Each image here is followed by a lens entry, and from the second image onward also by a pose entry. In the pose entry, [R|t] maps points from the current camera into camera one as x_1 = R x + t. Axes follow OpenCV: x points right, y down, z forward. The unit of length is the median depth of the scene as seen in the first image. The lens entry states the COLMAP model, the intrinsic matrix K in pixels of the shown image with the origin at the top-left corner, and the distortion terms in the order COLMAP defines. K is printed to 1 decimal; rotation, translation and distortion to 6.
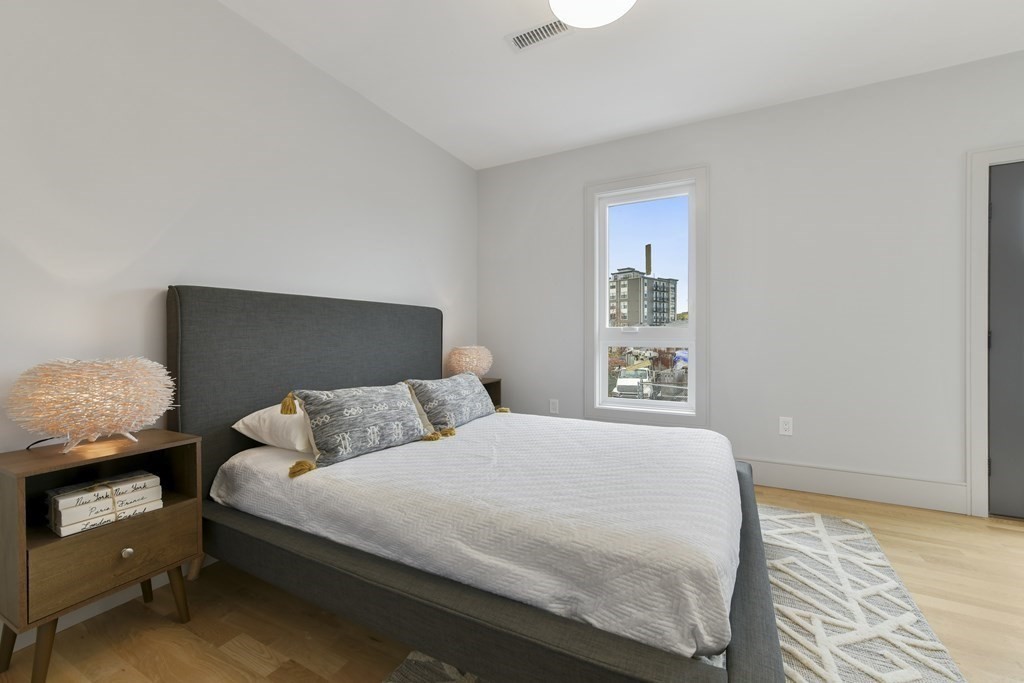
lens RADIAL K [[412.4, 0, 518.2], [0, 412.4, 336.6], [0, 0, 1]] dist [-0.000221, 0.000280]
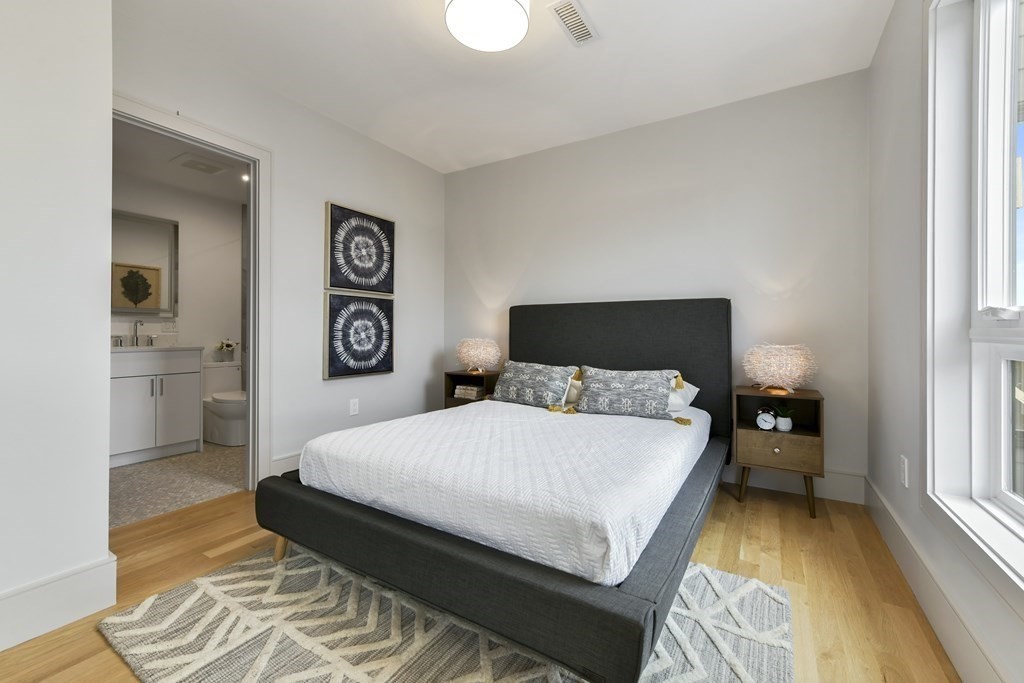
lens RADIAL K [[417.0, 0, 513.4], [0, 417.0, 330.5], [0, 0, 1]] dist [0.002442, 0.000501]
pose [[-0.079287, -0.003509, -0.996846, 1.190387], [-0.004889, 0.999983, -0.003131, 0.004171], [0.996840, 0.004625, -0.079303, 1.057445]]
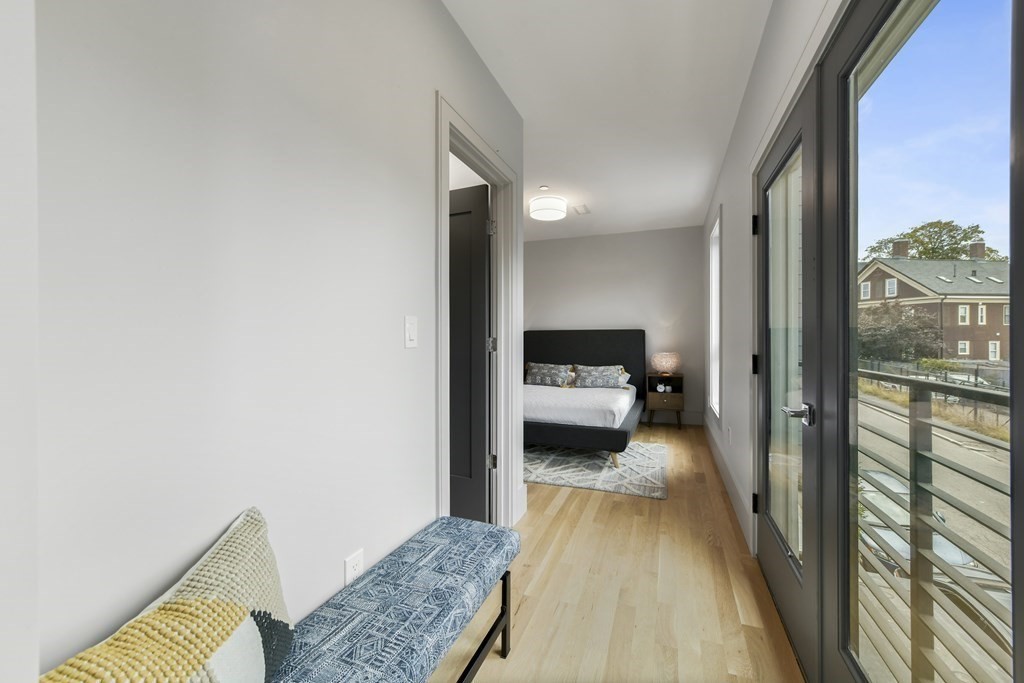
lens RADIAL K [[412.4, 0, 518.2], [0, 412.4, 336.6], [0, 0, 1]] dist [-0.000221, 0.000280]
pose [[0.118650, -0.001622, -0.992935, 2.465170], [0.002541, 0.999996, -0.001330, -0.065569], [0.992933, -0.002366, 0.118654, 0.462108]]
